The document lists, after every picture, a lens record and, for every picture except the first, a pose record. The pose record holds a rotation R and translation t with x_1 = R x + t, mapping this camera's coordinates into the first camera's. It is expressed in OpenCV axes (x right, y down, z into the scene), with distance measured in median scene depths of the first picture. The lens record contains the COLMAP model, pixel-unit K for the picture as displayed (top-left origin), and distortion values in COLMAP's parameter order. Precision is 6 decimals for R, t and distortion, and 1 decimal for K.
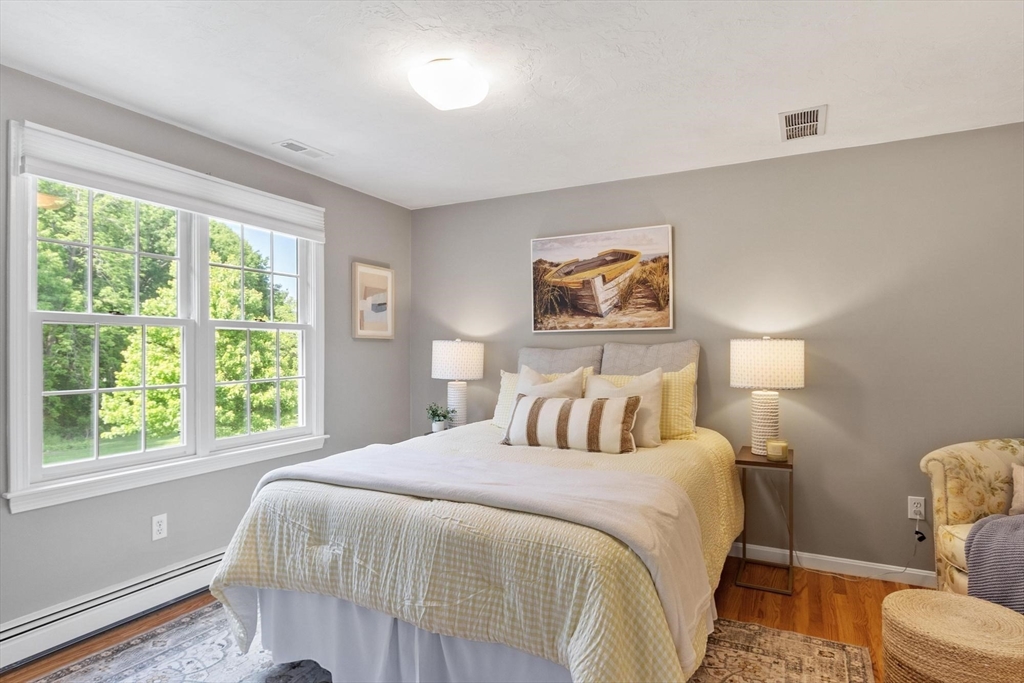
lens RADIAL K [[559.1, 0, 513.2], [0, 559.1, 345.6], [0, 0, 1]] dist [-0.001391, -0.000605]
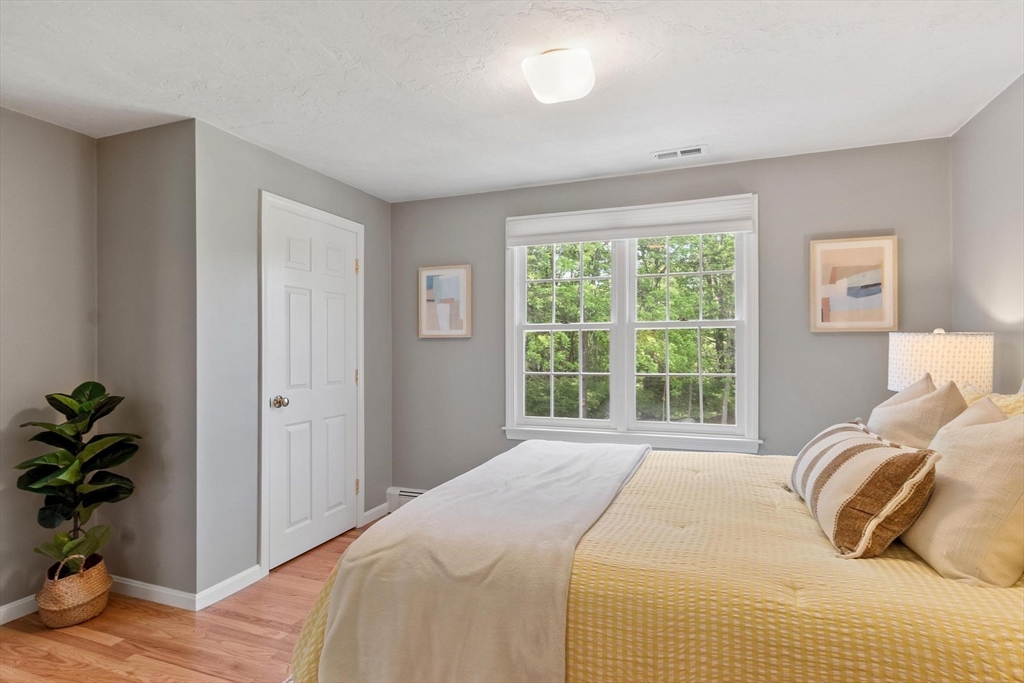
lens RADIAL K [[515.4, 0, 505.6], [0, 515.4, 344.1], [0, 0, 1]] dist [-0.000687, -0.000160]
pose [[0.118303, -0.004499, -0.992967, 0.419262], [0.012126, 0.999922, -0.003086, 0.000878], [0.992904, -0.011675, 0.118348, 0.454483]]
